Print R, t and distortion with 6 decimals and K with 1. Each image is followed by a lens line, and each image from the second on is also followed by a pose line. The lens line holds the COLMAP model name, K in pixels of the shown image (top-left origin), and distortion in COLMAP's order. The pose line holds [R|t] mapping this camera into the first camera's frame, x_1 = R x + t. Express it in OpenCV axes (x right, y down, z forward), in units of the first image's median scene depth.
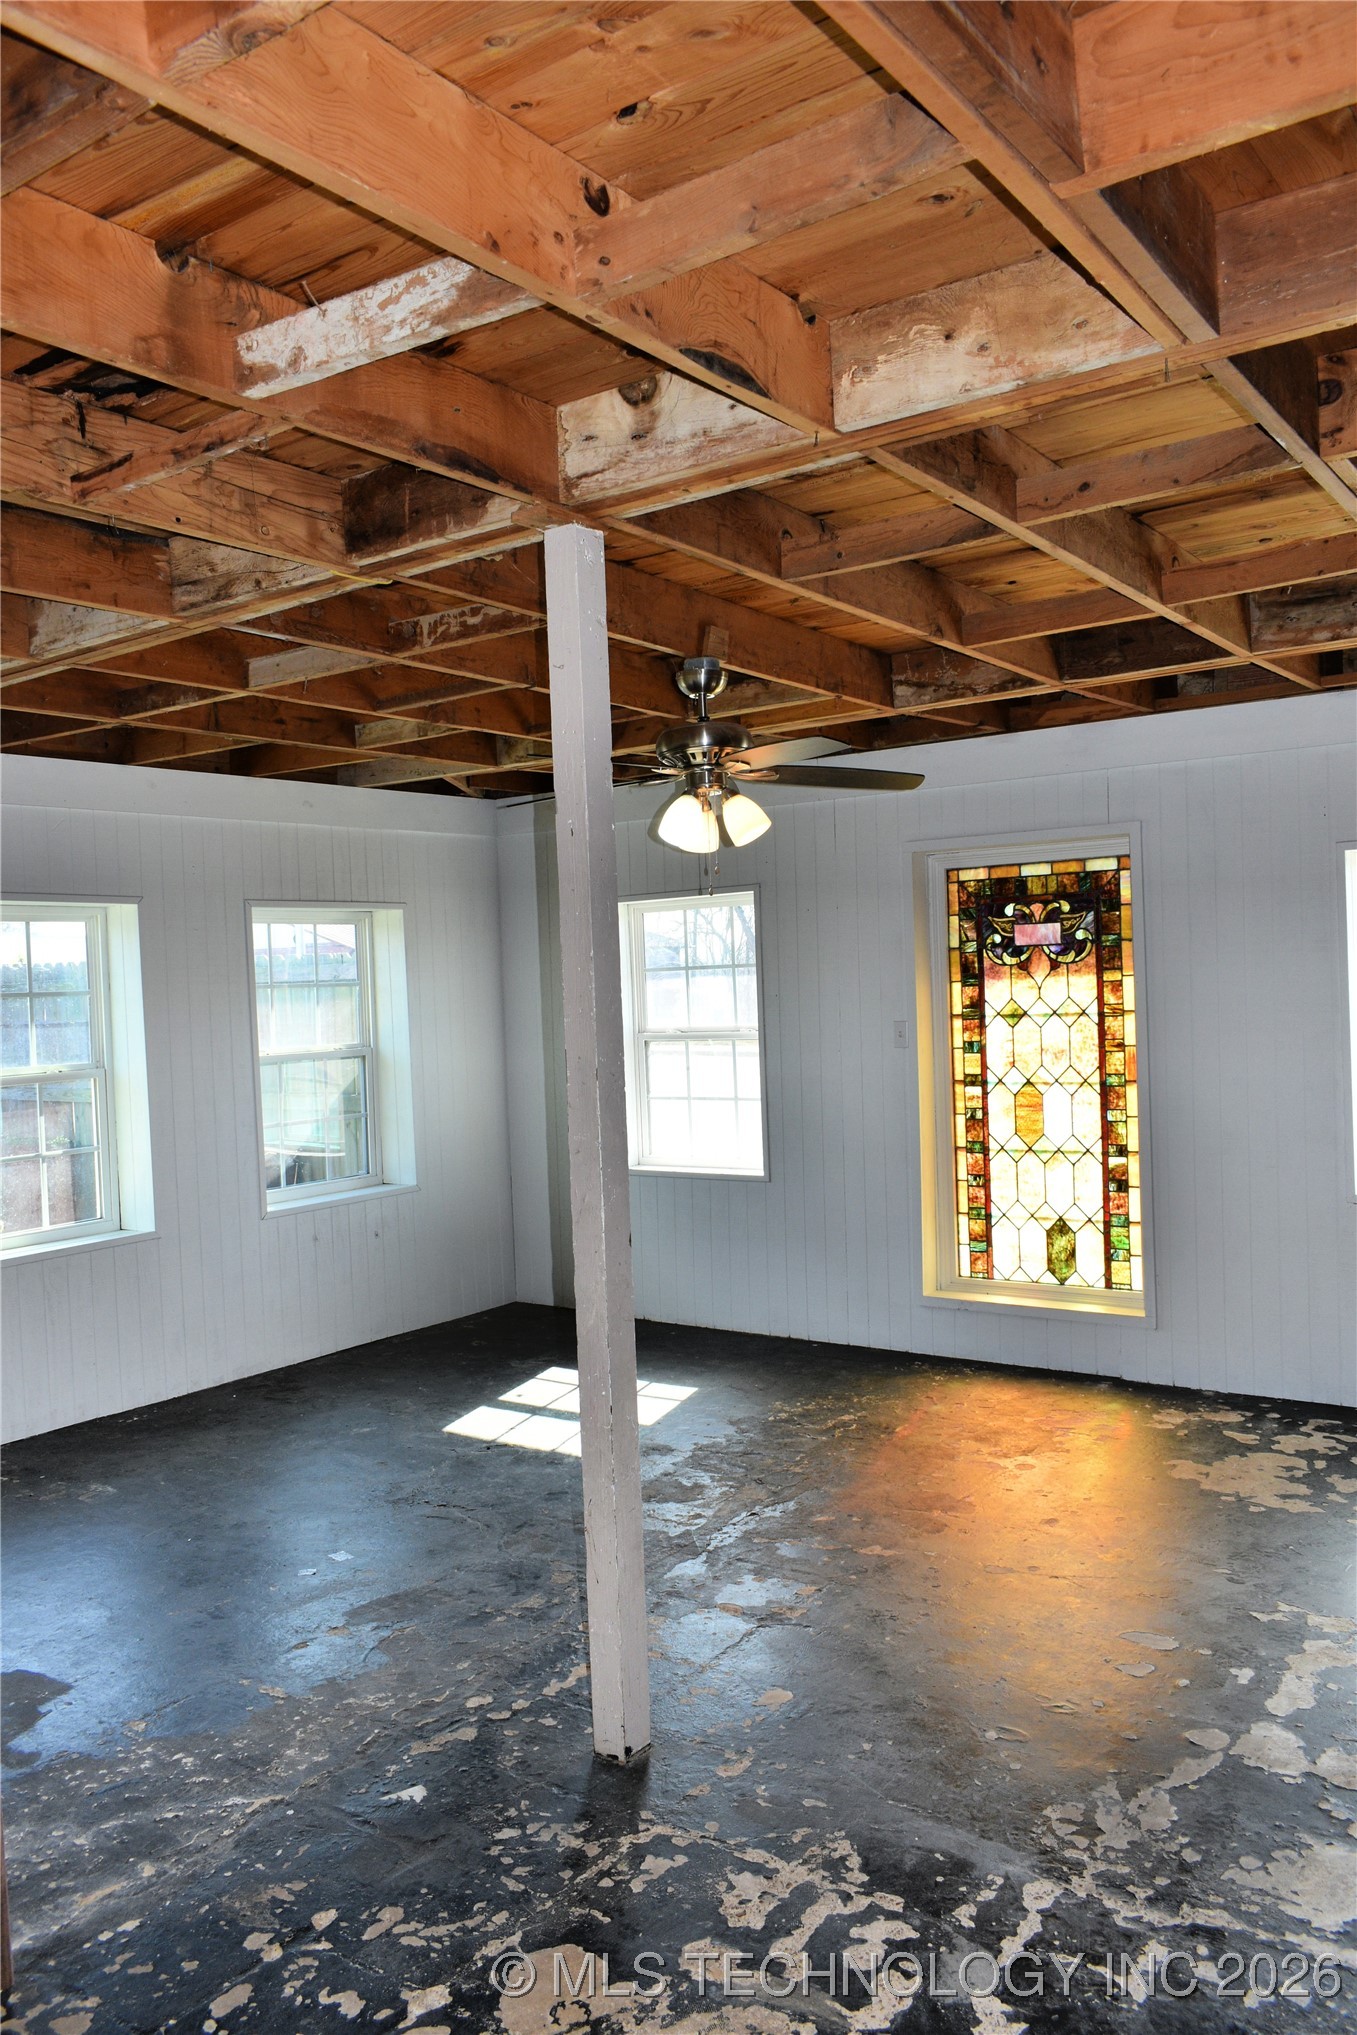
lens RADIAL K [[1559.7, 0, 678.5], [0, 1559.7, 1017.5], [0, 0, 1]] dist [-0.021496, 0.012493]
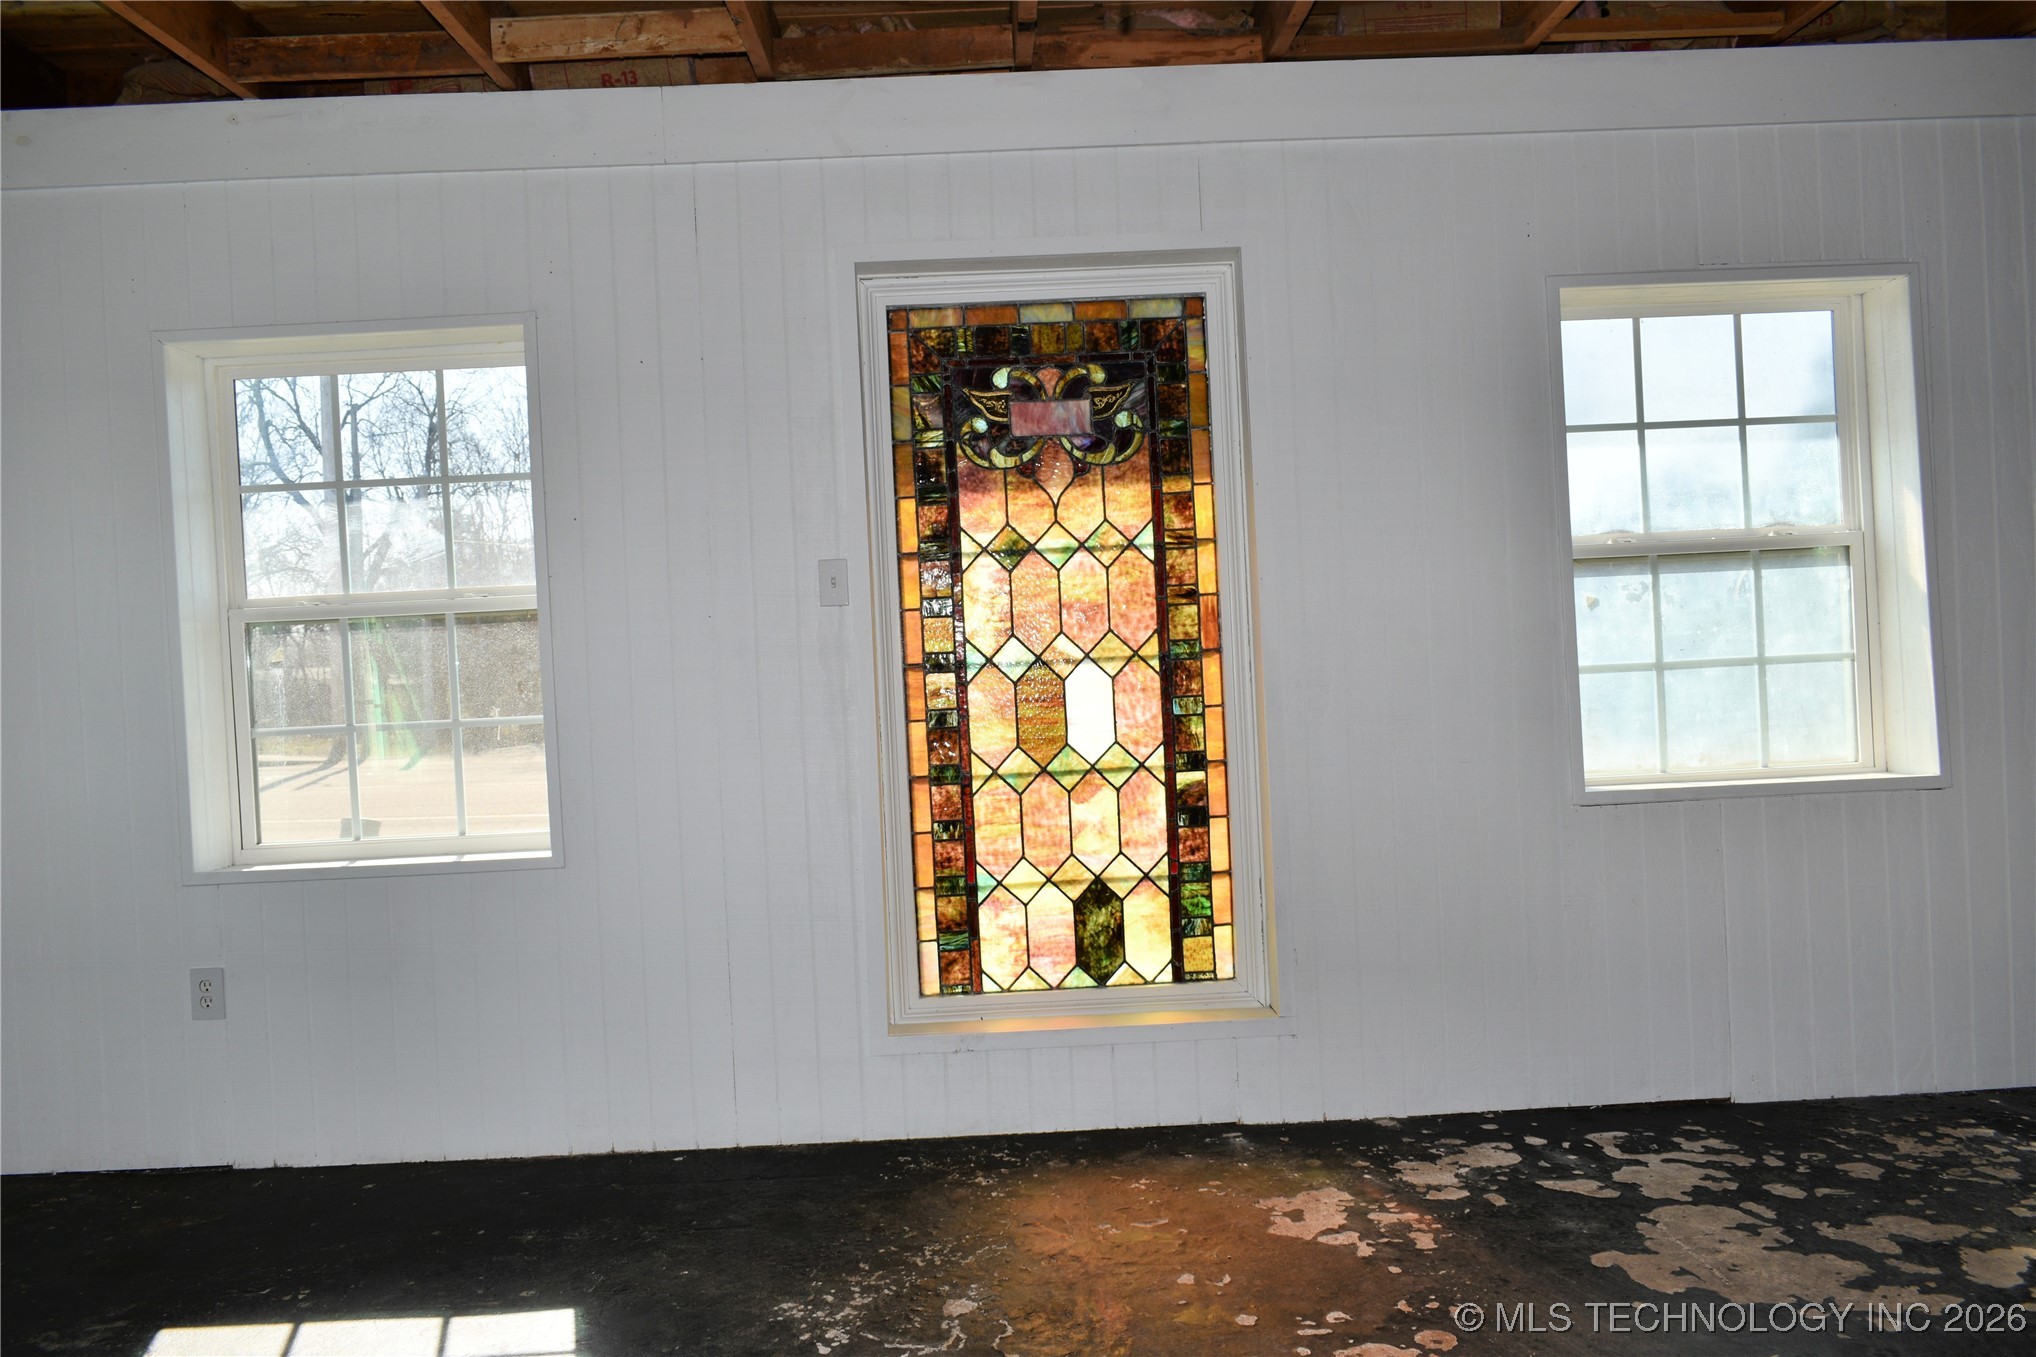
lens RADIAL K [[1560.5, 0, 1018.2], [0, 1560.5, 679.2], [0, 0, 1]] dist [-0.021496, 0.012493]
pose [[0.800683, -0.010917, 0.598989, -0.152650], [0.029393, 0.999346, -0.021077, 0.063361], [-0.598367, 0.034482, 0.800480, 0.532600]]
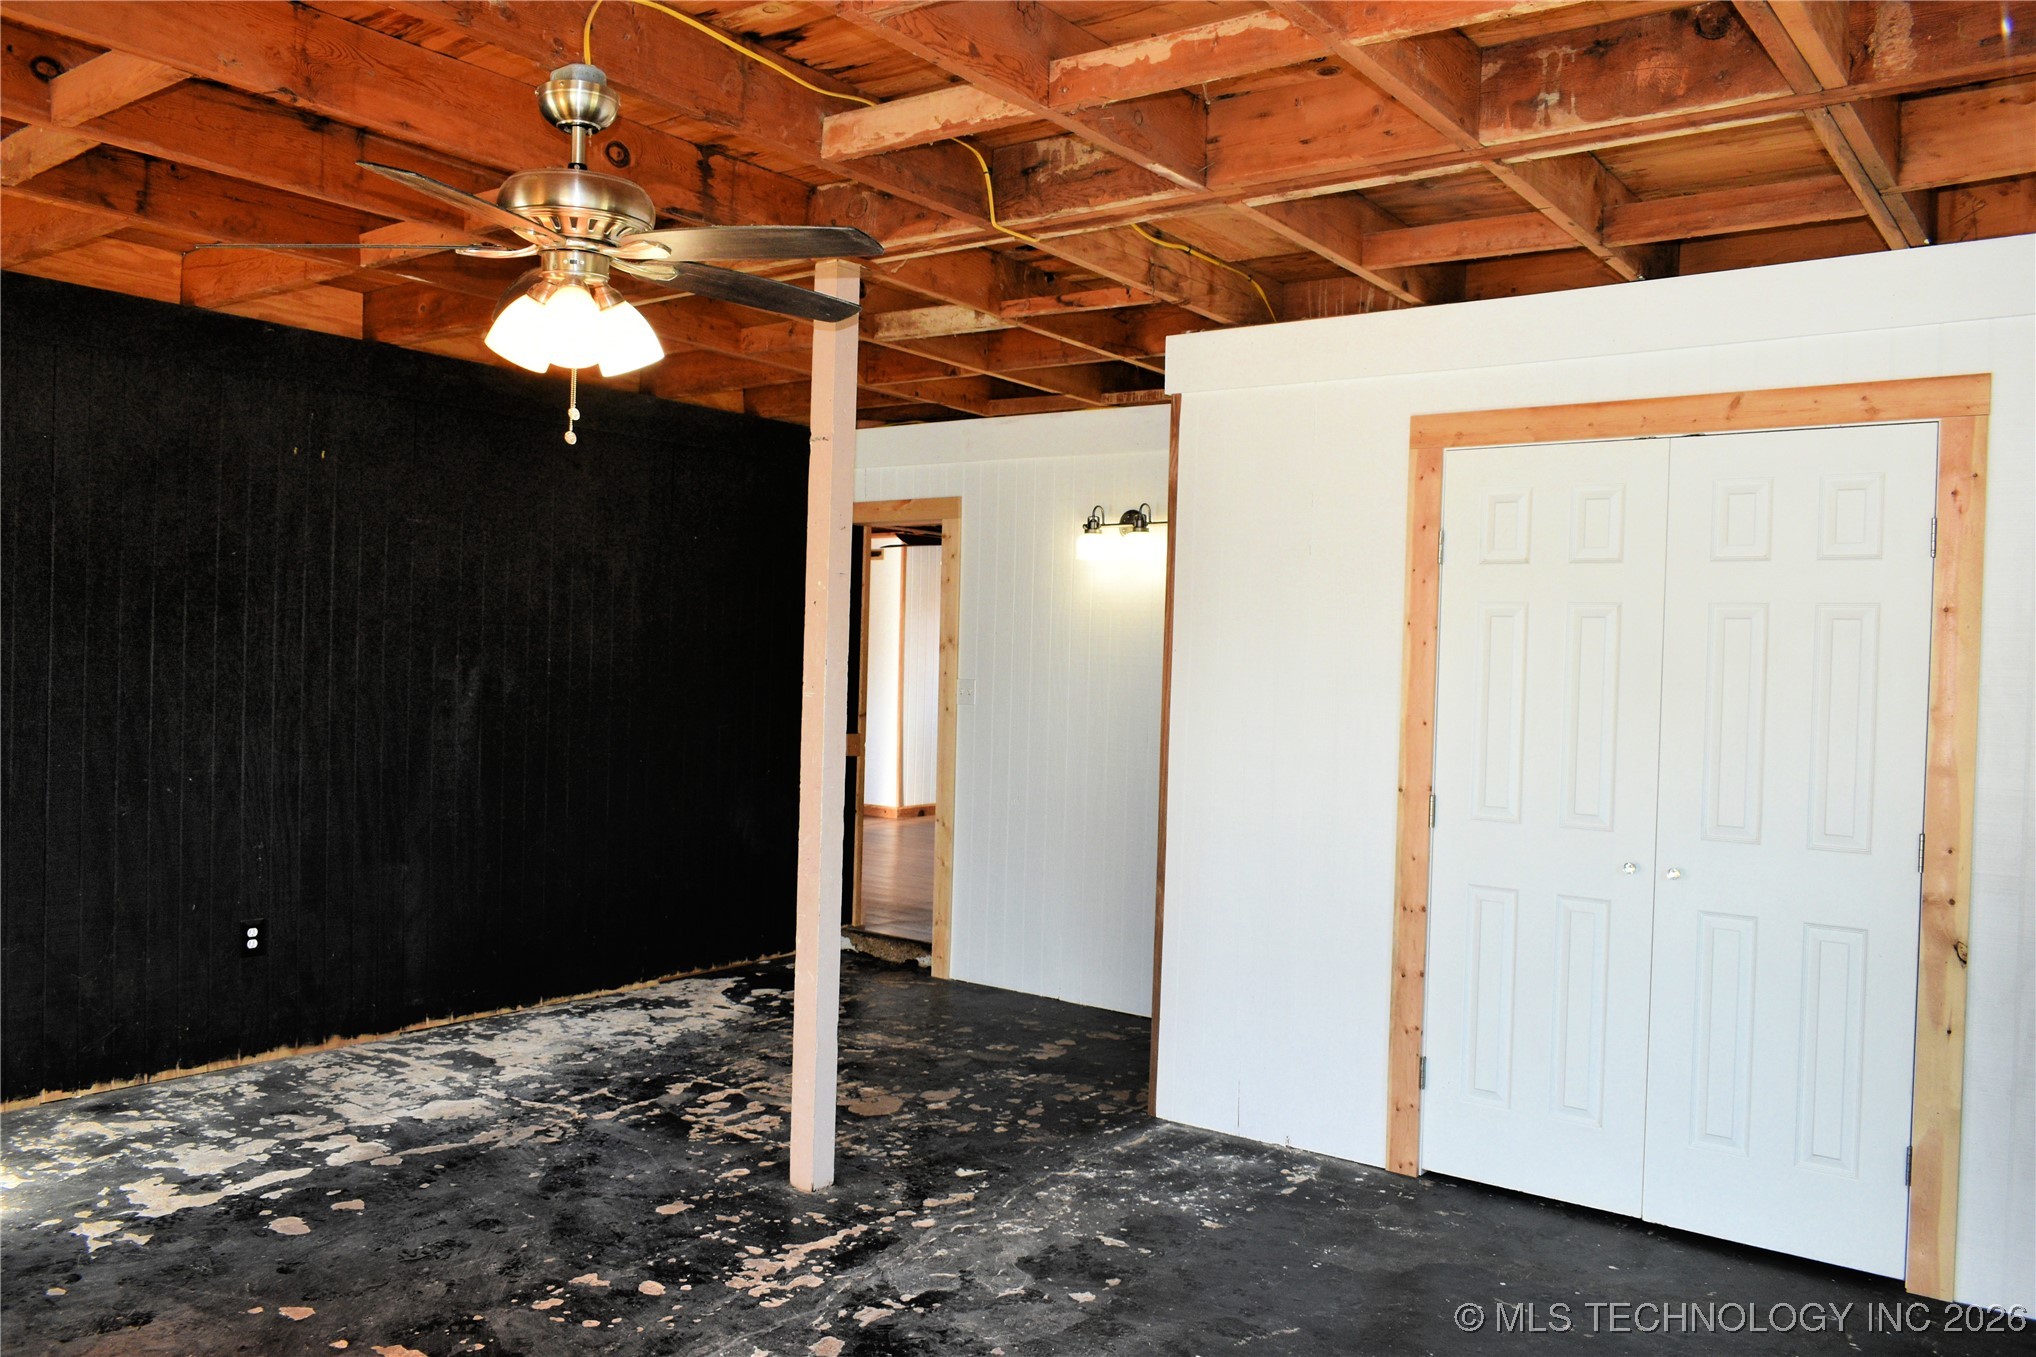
lens RADIAL K [[1563.7, 0, 1010.0], [0, 1563.7, 678.4], [0, 0, 1]] dist [-0.014920, 0.006533]
pose [[-0.999239, 0.008545, 0.038053, -0.132527], [0.009797, 0.999413, 0.032822, -0.000056], [-0.037750, 0.033170, -0.998737, 1.182313]]
